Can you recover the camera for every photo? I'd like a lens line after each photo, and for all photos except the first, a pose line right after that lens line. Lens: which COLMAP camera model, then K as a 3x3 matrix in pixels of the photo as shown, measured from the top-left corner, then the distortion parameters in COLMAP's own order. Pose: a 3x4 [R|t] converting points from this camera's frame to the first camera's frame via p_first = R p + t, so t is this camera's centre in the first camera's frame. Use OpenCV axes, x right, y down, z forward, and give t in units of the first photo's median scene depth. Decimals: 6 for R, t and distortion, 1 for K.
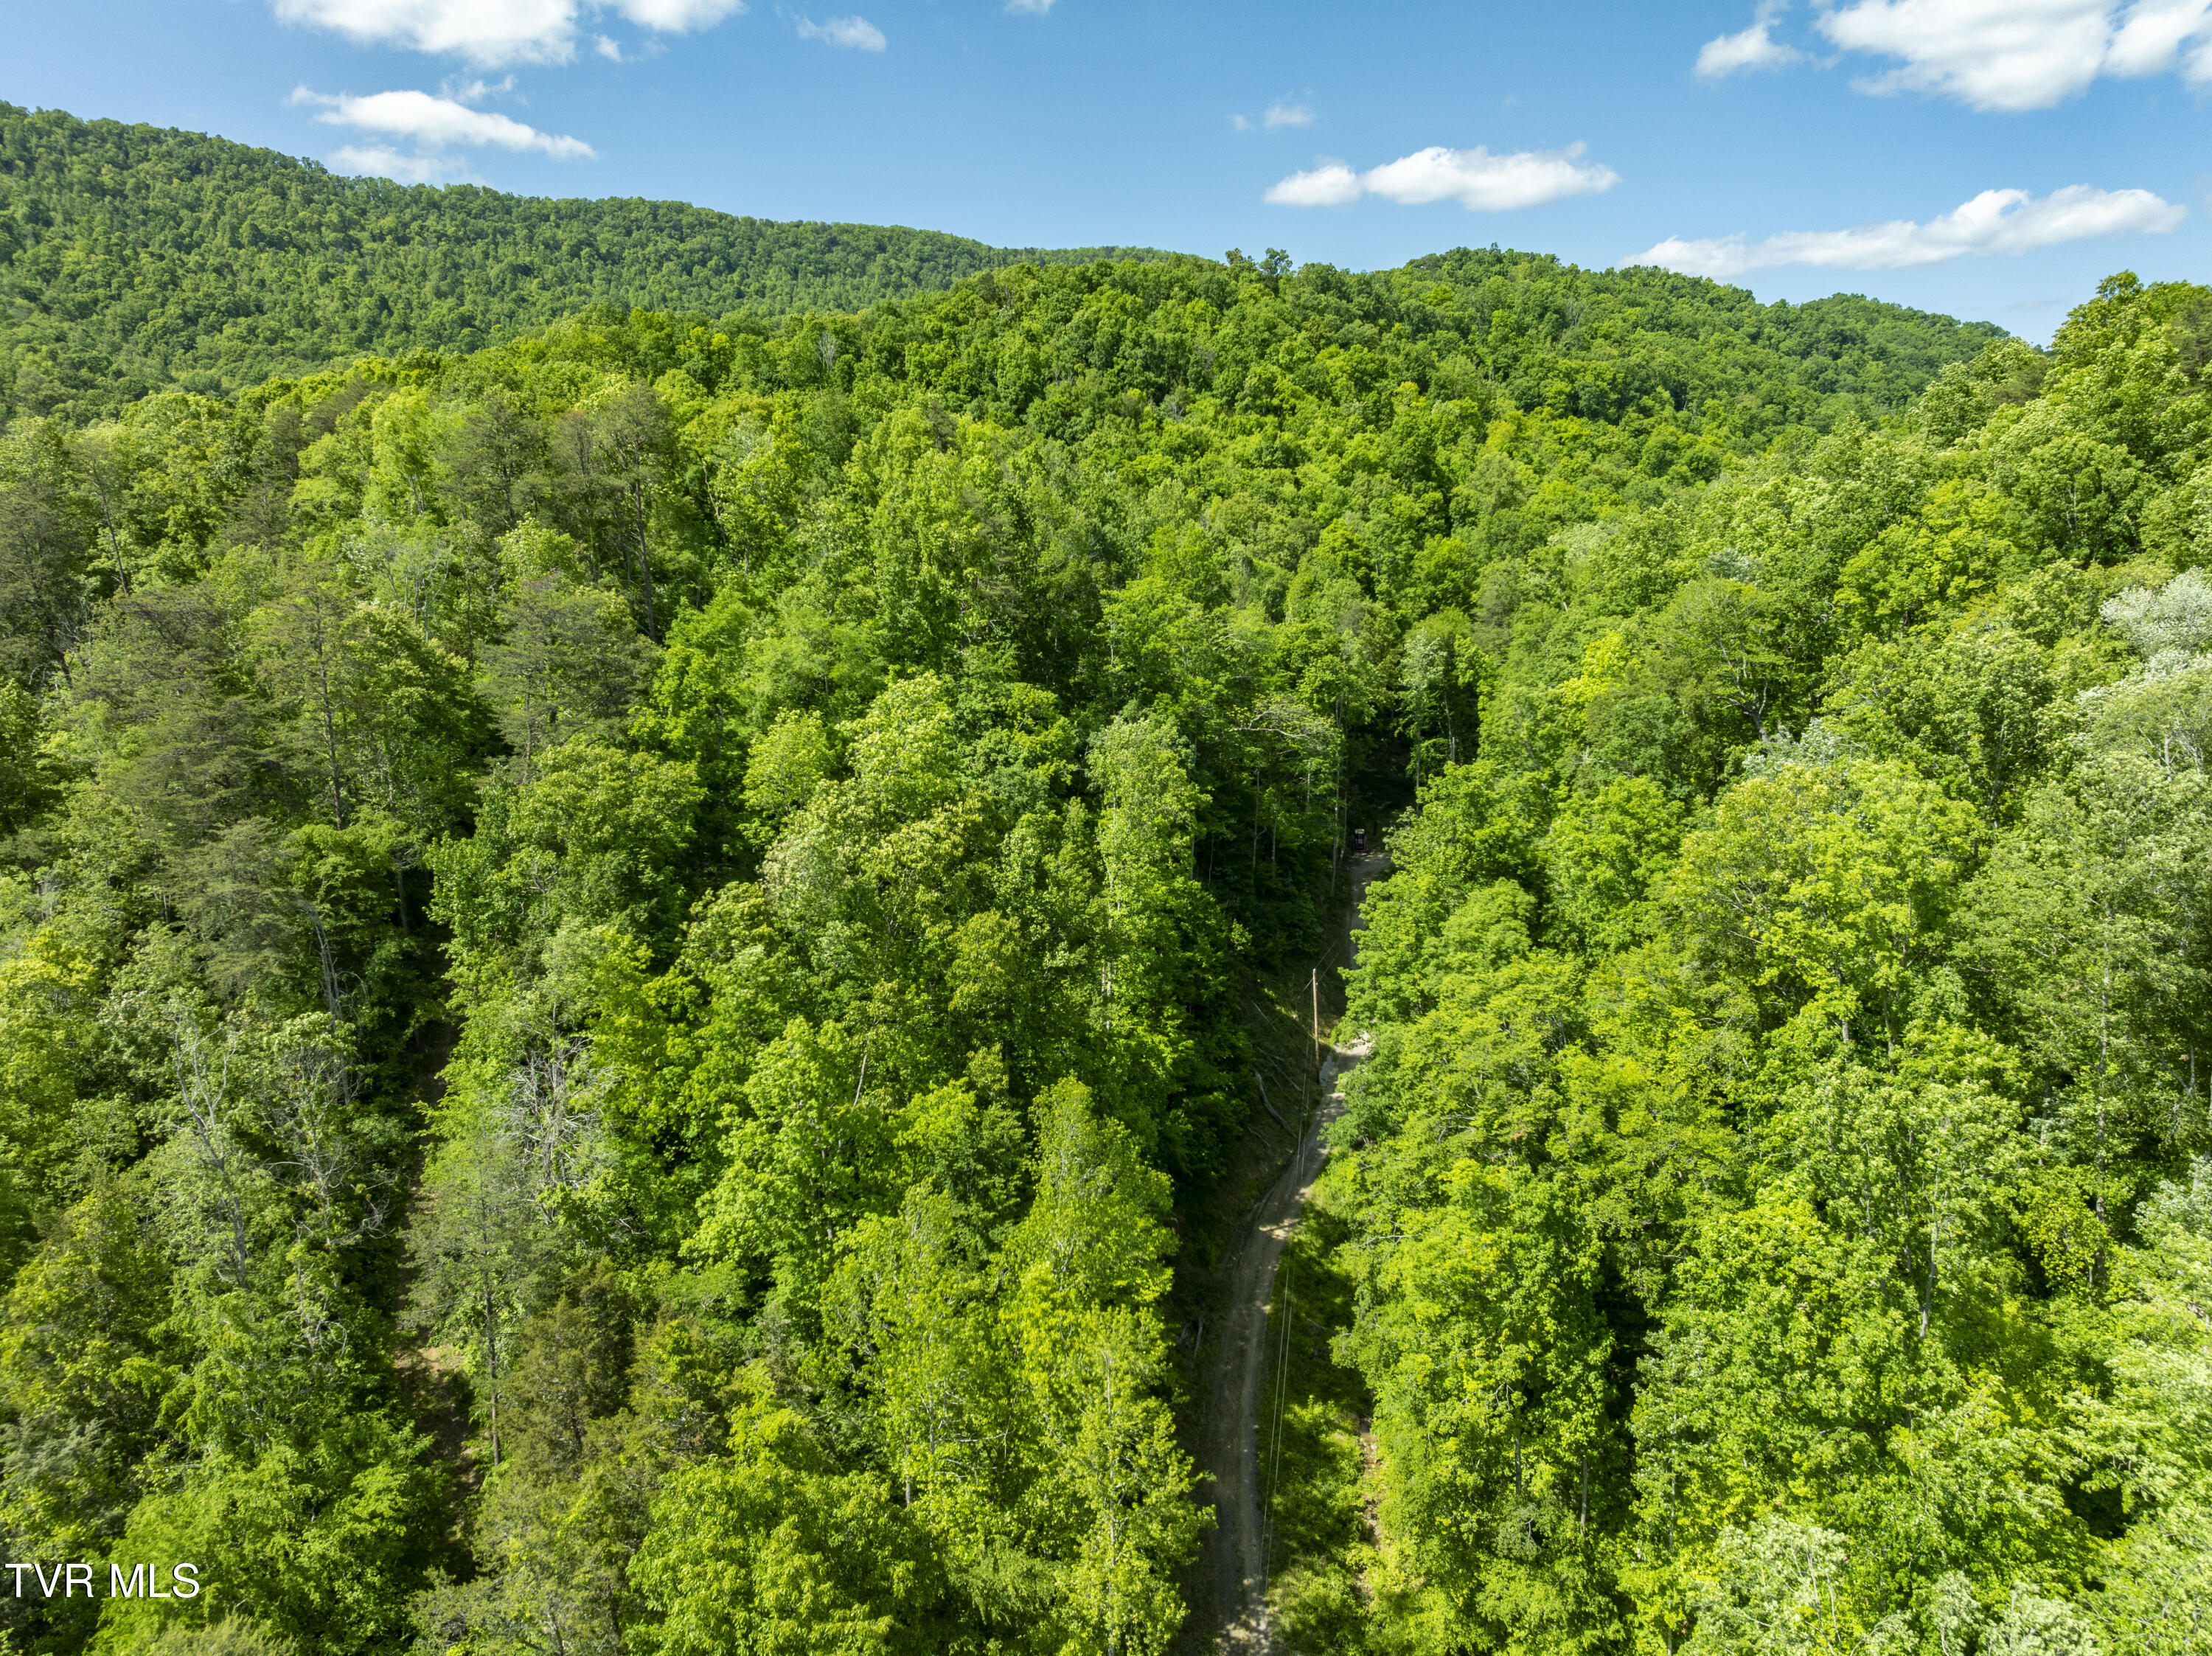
lens RADIAL K [[1551.5, 0, 1108.7], [0, 1551.5, 826.0], [0, 0, 1]] dist [-0.041899, 0.008288]
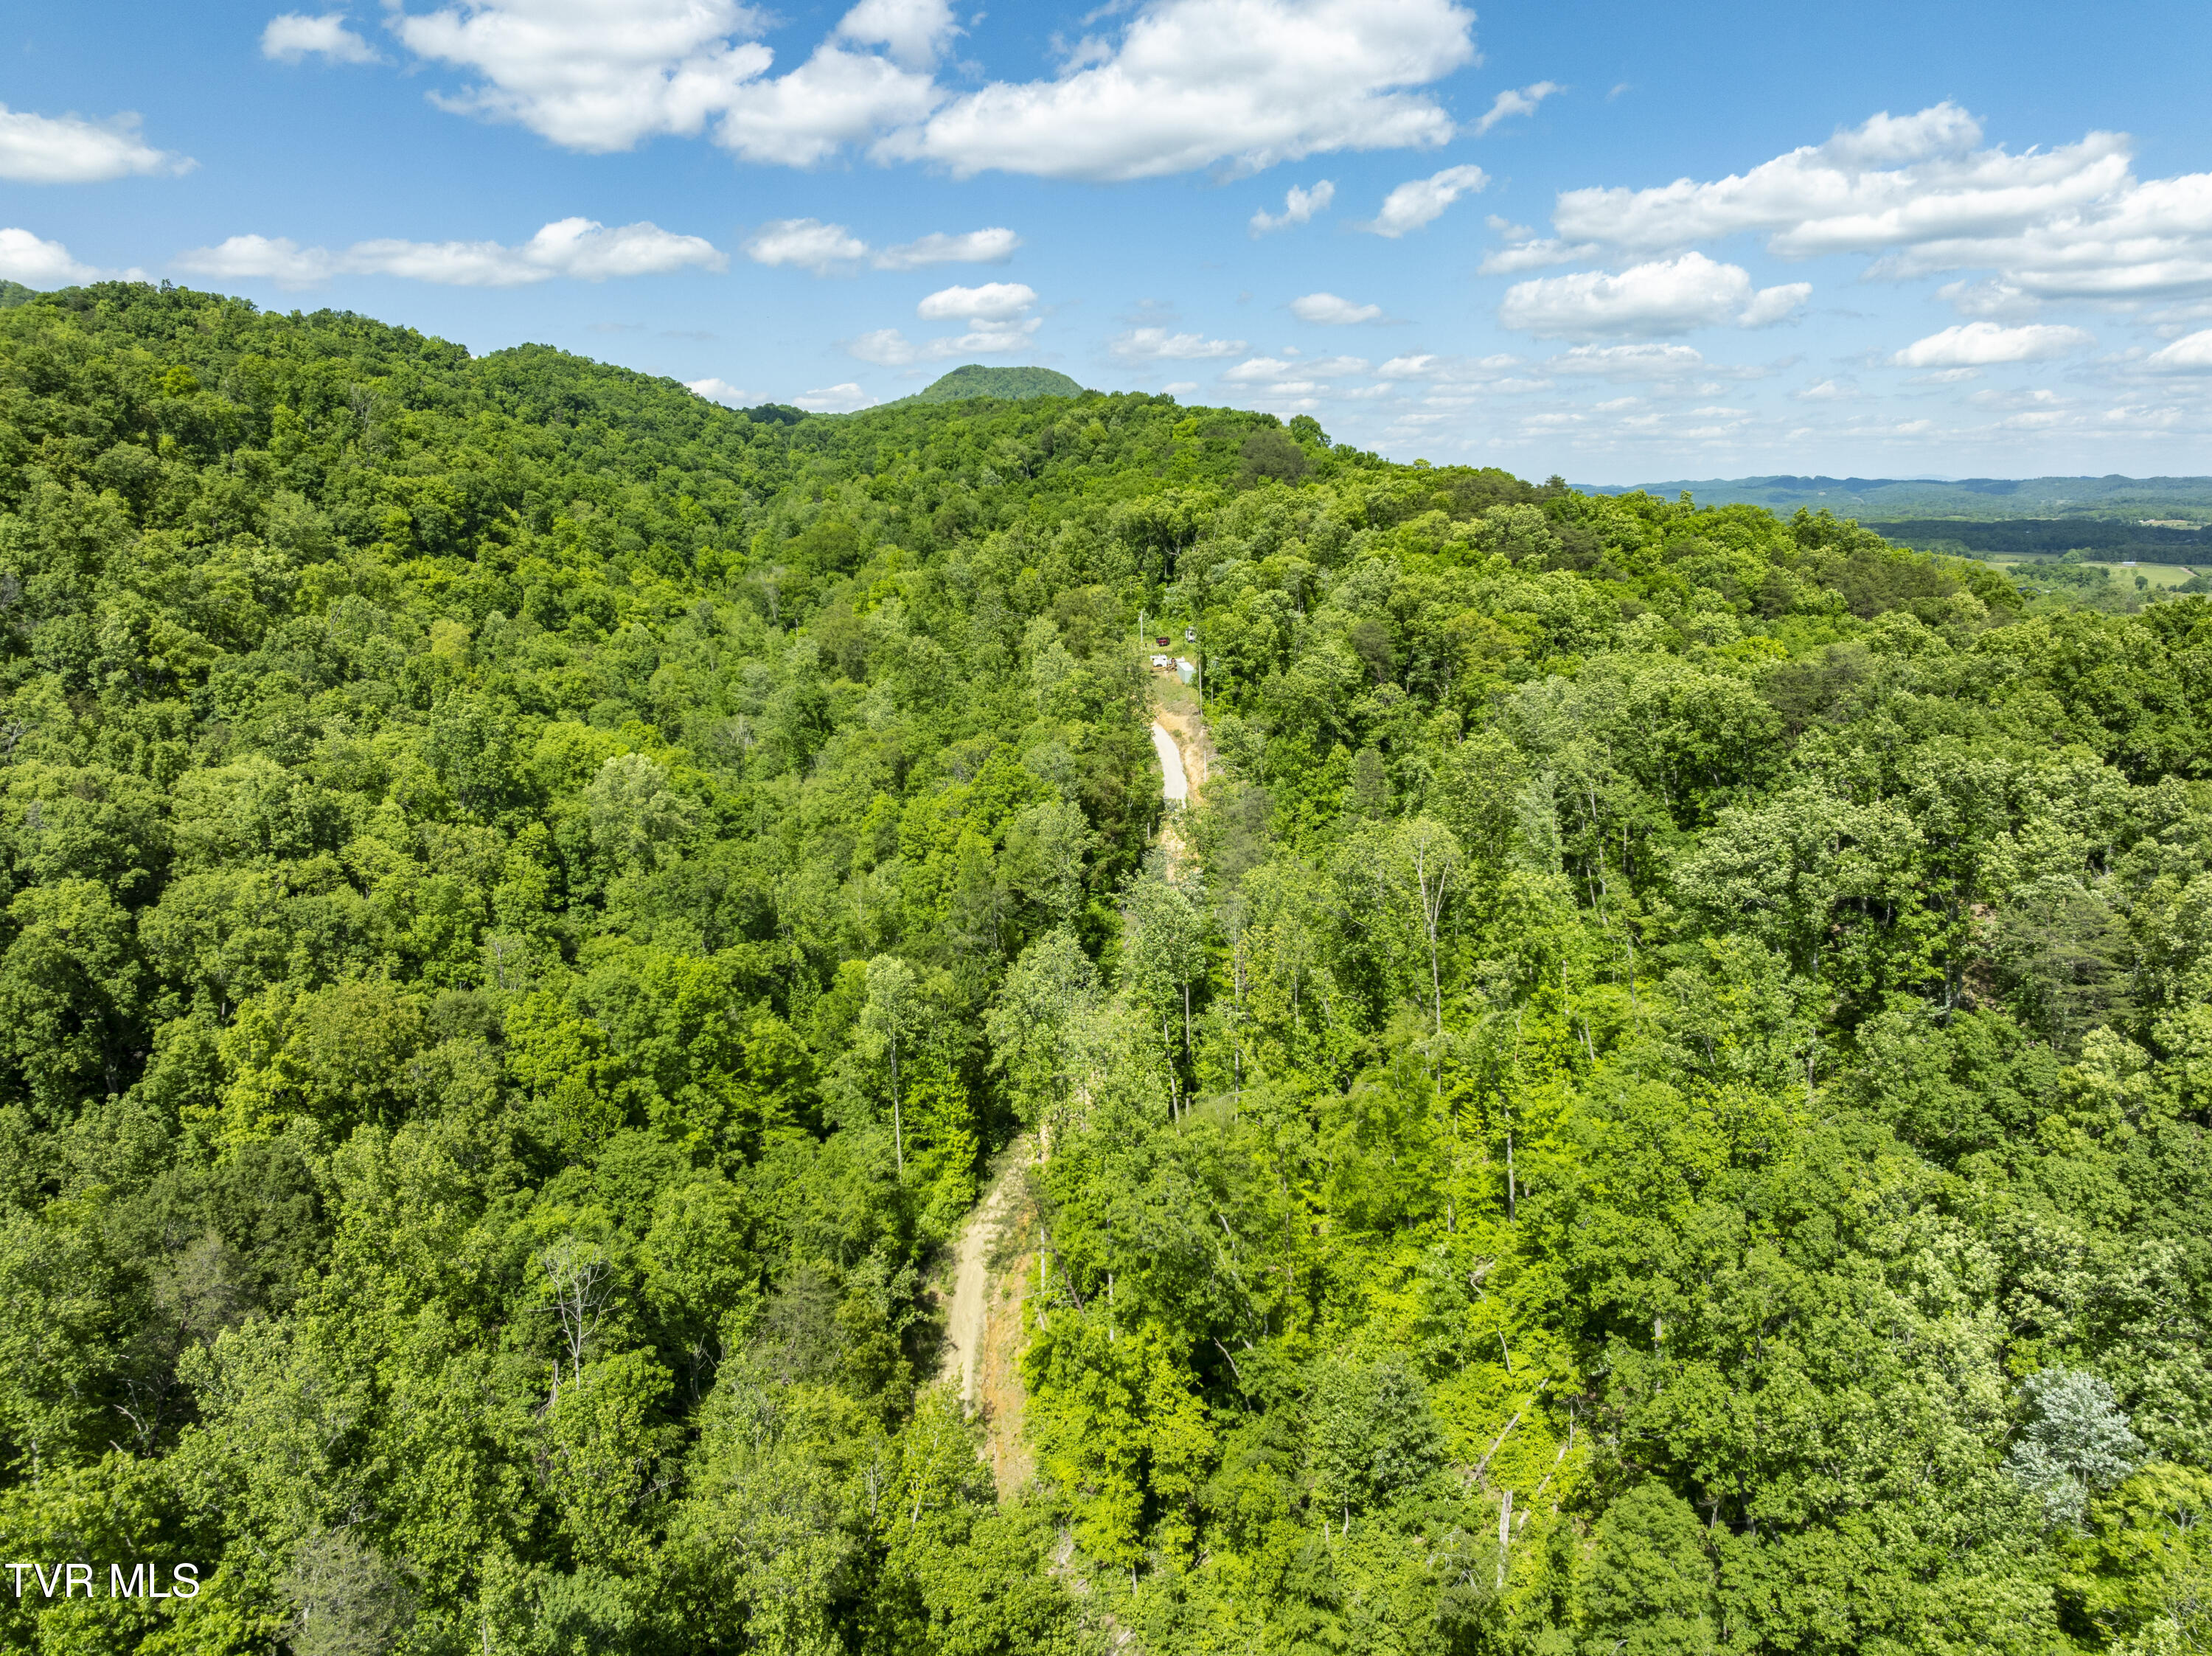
lens RADIAL K [[1551.5, 0, 1097.7], [0, 1551.5, 865.1], [0, 0, 1]] dist [-0.041899, 0.008288]
pose [[0.675204, -0.174535, 0.716685, -0.071862], [0.161048, 0.983045, 0.087675, -0.184062], [-0.719835, 0.056223, 0.691864, 0.342223]]
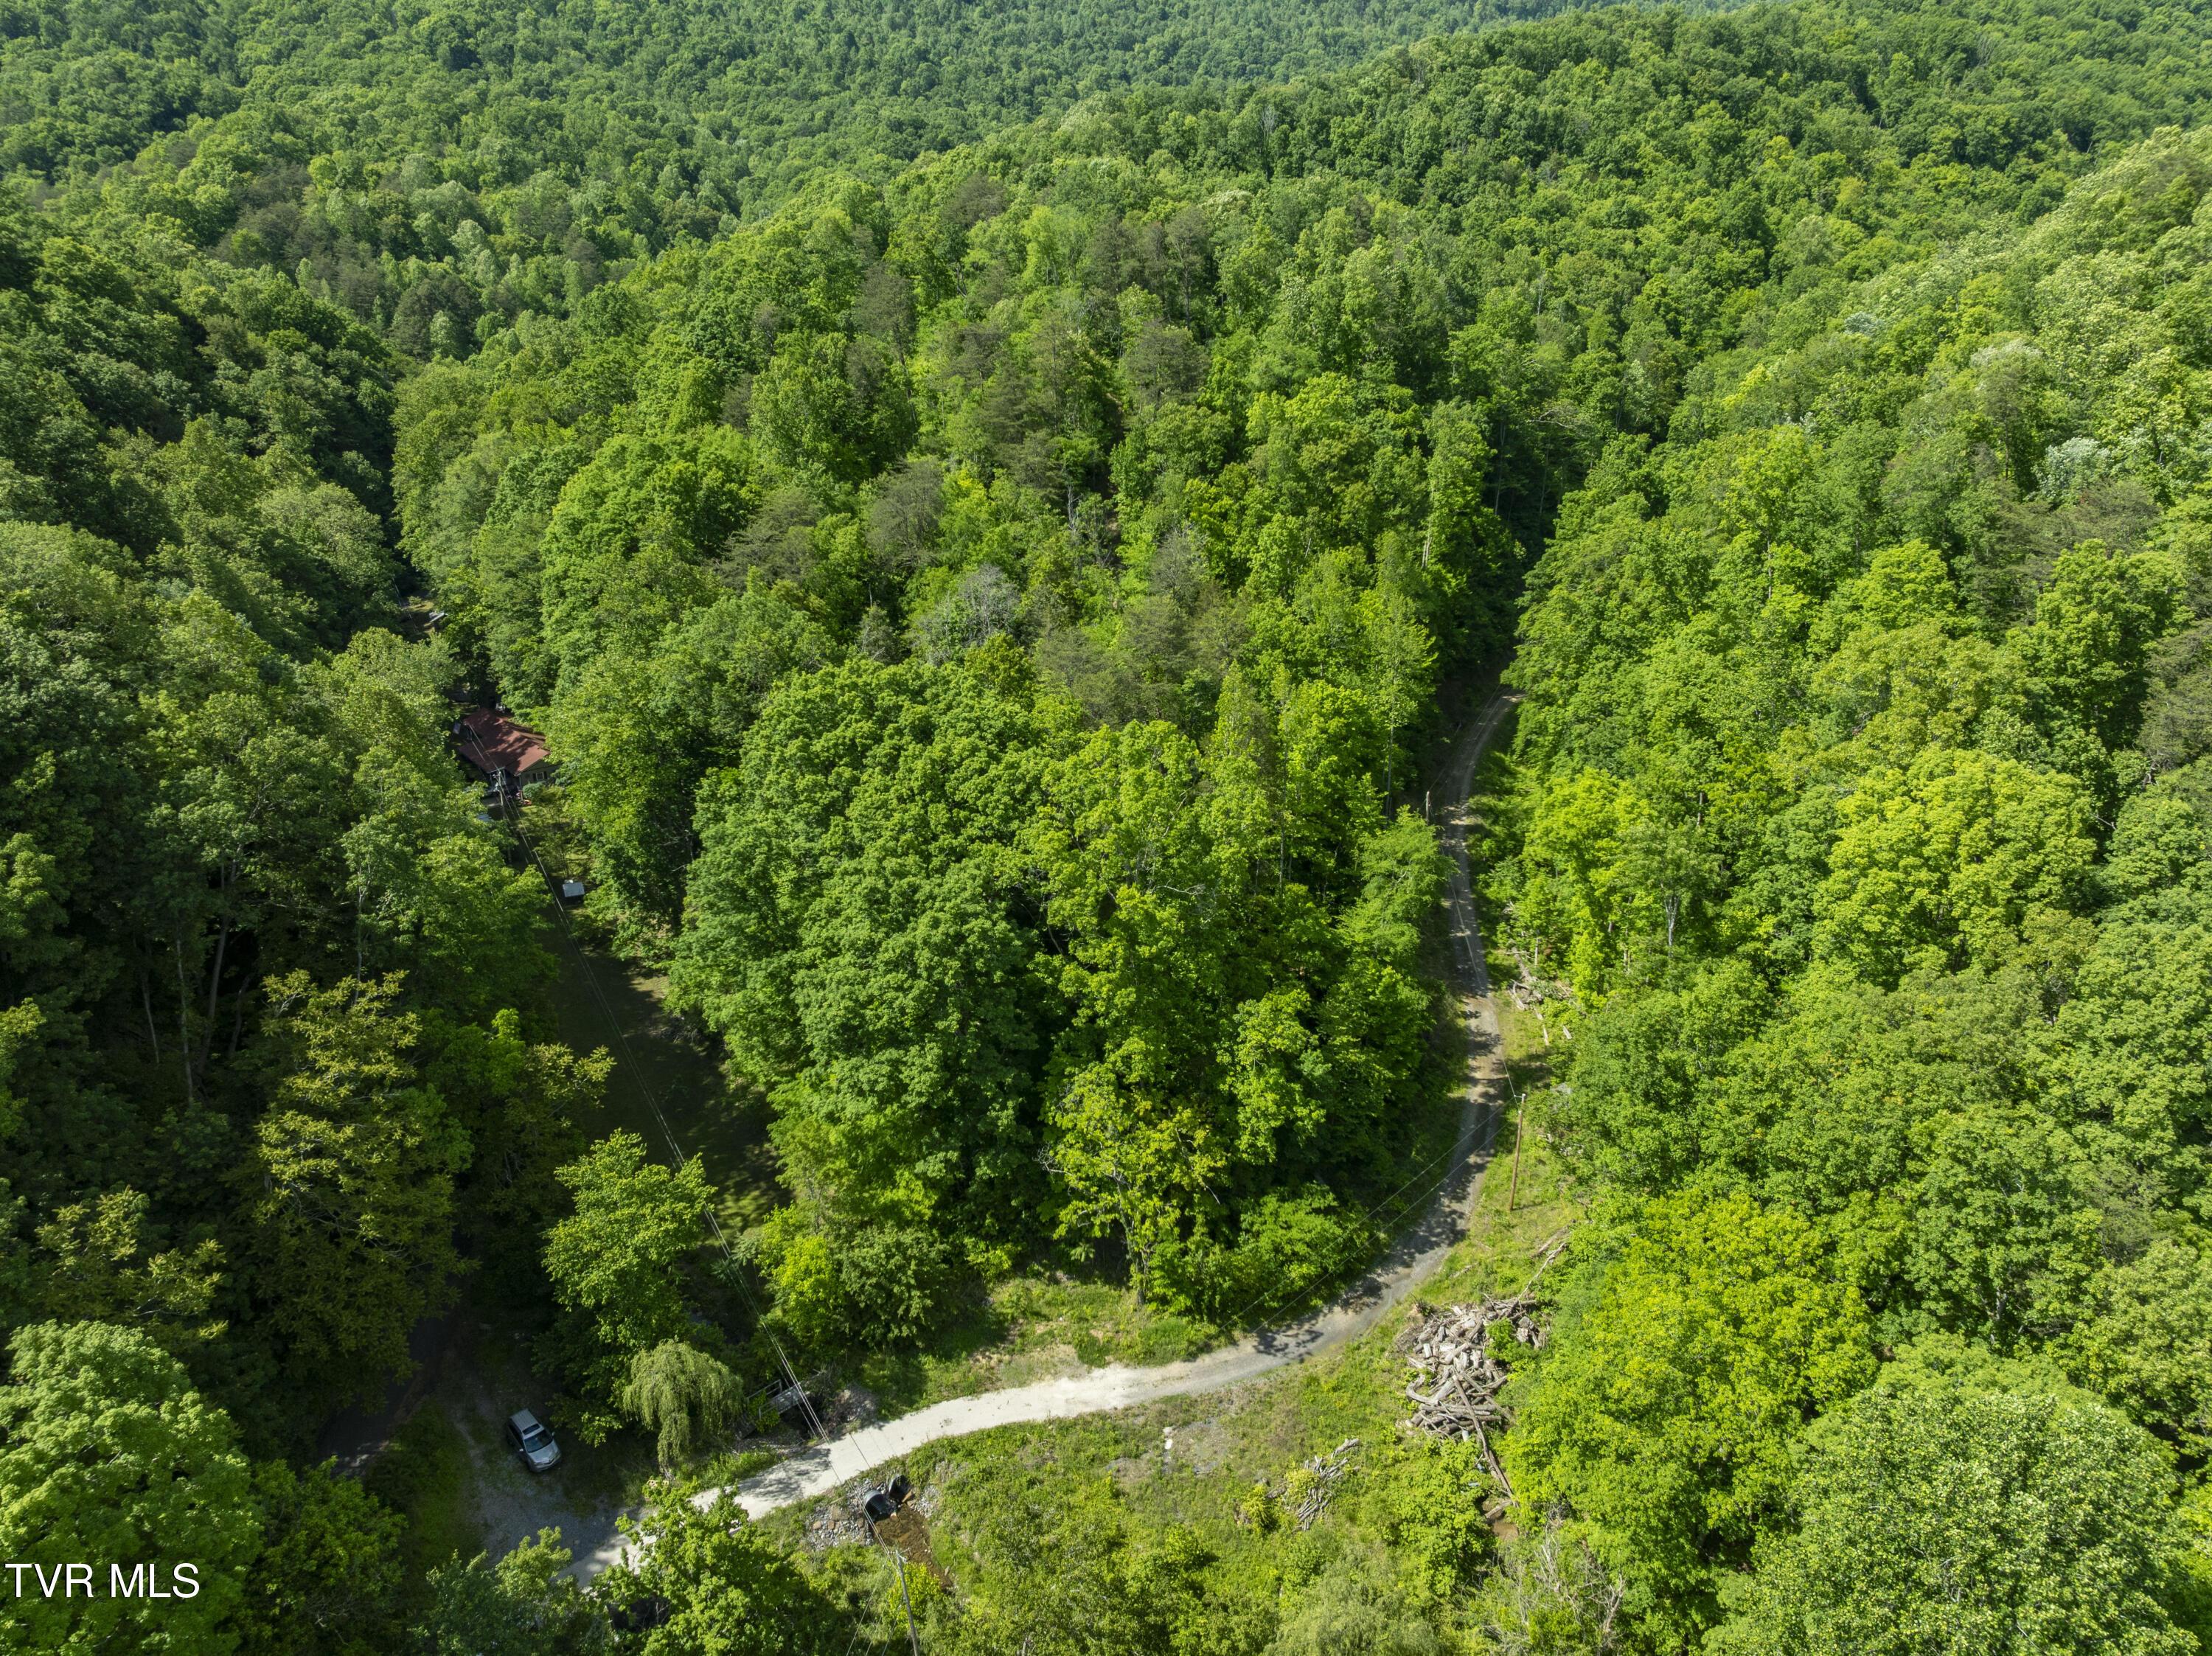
lens RADIAL K [[1551.5, 0, 1112.3], [0, 1551.5, 826.1], [0, 0, 1]] dist [-0.041899, 0.008288]
pose [[0.969924, 0.089134, -0.226502, 0.026669], [-0.049652, 0.983425, 0.174383, 0.039516], [0.238291, -0.157892, 0.958273, -0.298251]]
